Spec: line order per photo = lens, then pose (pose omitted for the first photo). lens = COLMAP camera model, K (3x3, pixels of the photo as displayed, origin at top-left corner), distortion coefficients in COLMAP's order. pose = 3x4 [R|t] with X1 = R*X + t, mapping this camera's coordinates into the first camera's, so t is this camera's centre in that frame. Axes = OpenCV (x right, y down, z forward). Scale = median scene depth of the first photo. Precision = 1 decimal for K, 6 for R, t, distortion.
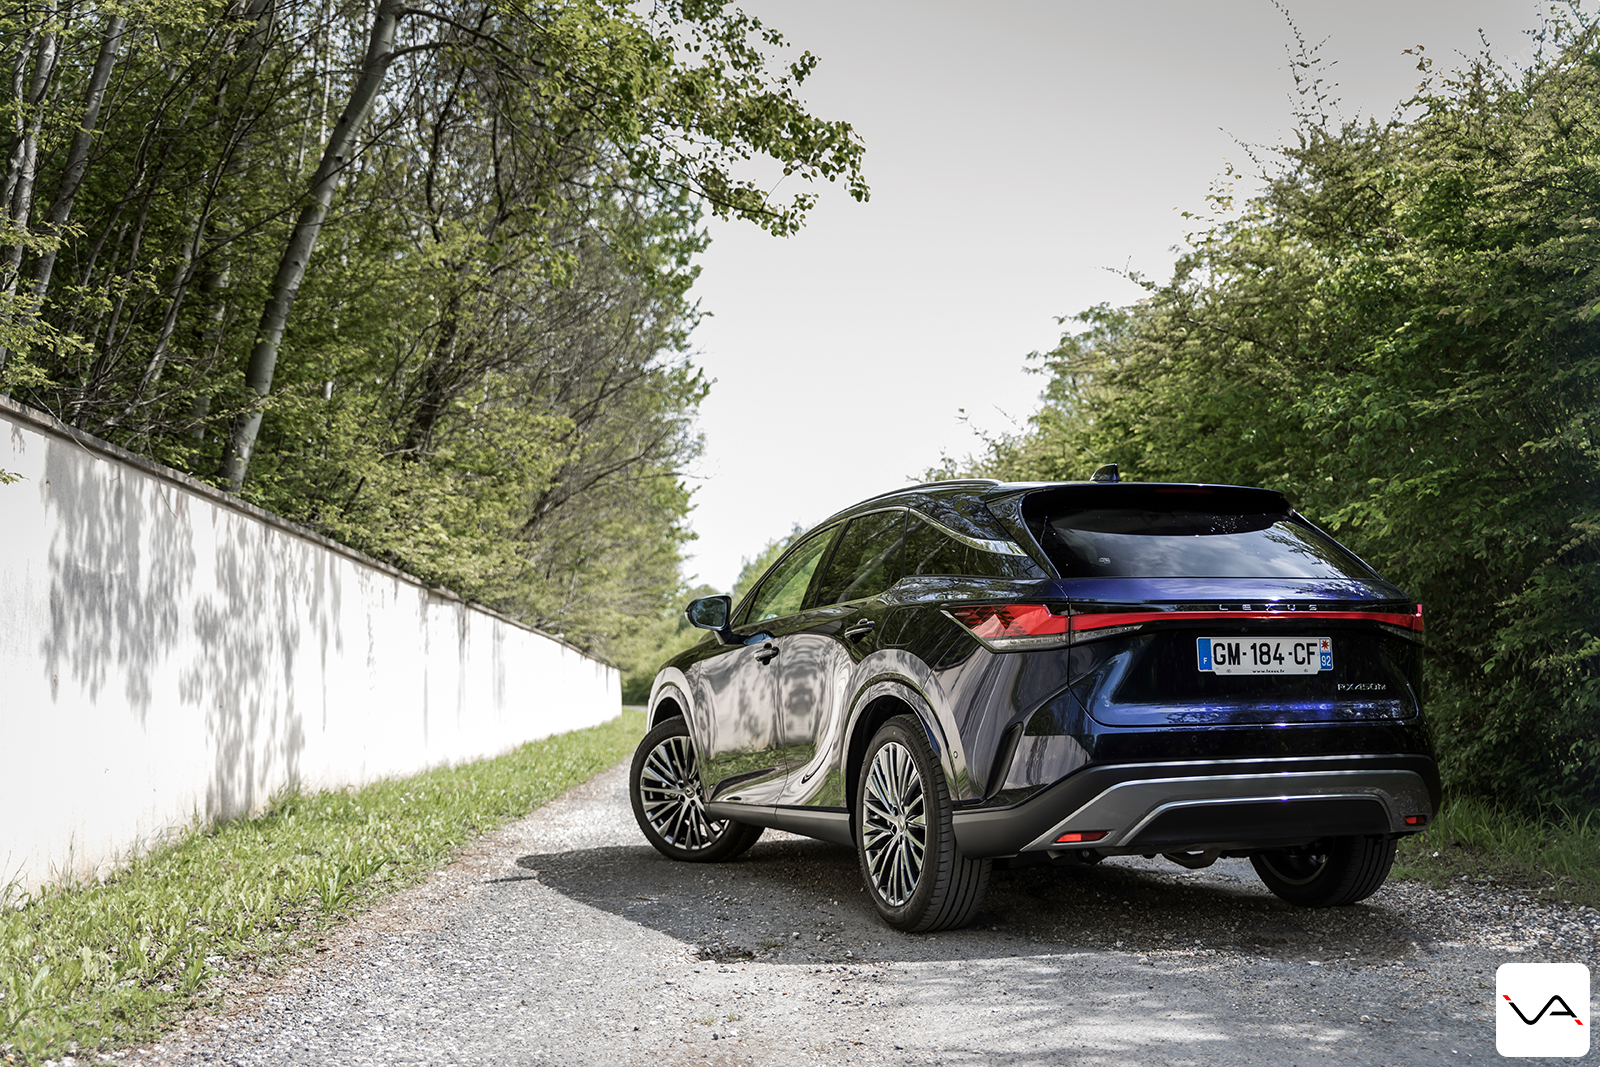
lens RADIAL K [[1788.8, 0, 800.0], [0, 1788.8, 533.5], [0, 0, 1]] dist [-0.007549, -0.002684]
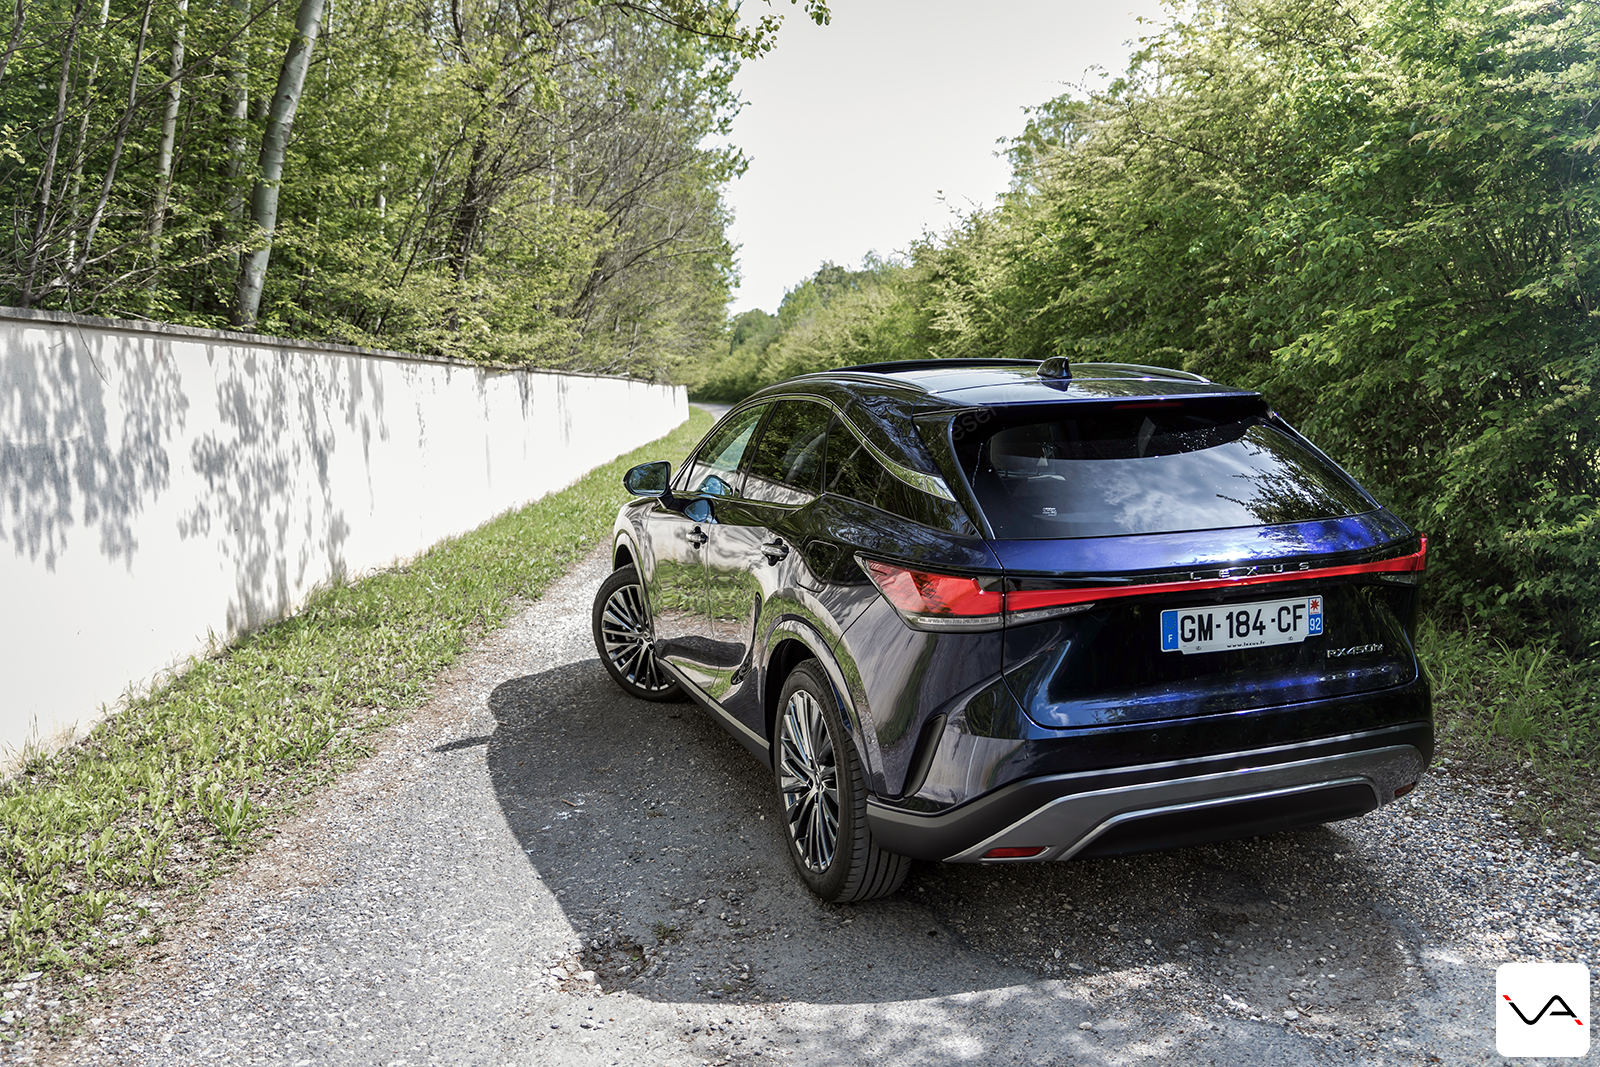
lens RADIAL K [[1307.8, 0, 791.5], [0, 1307.8, 533.1], [0, 0, 1]] dist [0.004870, 0.001426]
pose [[0.999419, -0.011943, -0.031923, 0.044190], [0.018097, 0.979618, 0.200055, -0.060871], [0.028883, -0.200516, 0.979264, 0.253709]]
